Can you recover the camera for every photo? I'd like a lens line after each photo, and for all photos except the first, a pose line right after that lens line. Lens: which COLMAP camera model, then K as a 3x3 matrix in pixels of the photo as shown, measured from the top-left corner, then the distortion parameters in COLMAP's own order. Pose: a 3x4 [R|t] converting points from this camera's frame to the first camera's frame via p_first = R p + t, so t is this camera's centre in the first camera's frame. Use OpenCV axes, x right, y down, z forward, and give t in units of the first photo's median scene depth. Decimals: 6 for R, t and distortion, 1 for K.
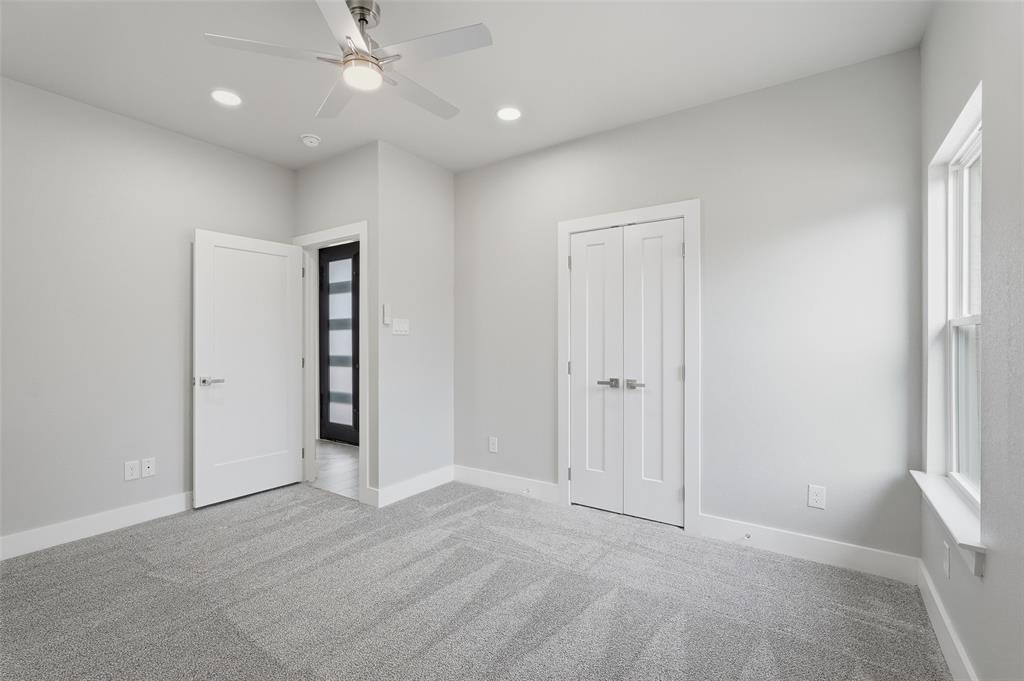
lens RADIAL K [[455.0, 0, 508.7], [0, 455.0, 340.2], [0, 0, 1]] dist [-0.007587, 0.004569]
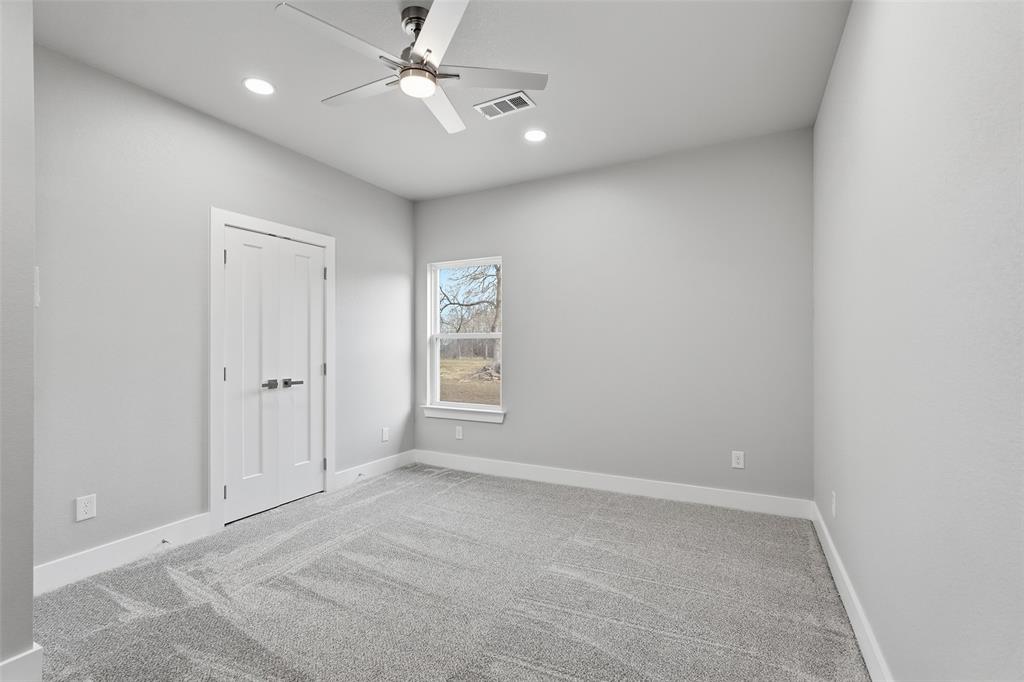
lens RADIAL K [[455.0, 0, 509.5], [0, 455.0, 341.4], [0, 0, 1]] dist [-0.007587, 0.004569]
pose [[-0.099893, 0.006083, 0.994980, -0.895691], [0.003372, 0.999978, -0.005775, 0.003839], [-0.994992, 0.002778, -0.099911, 0.584301]]
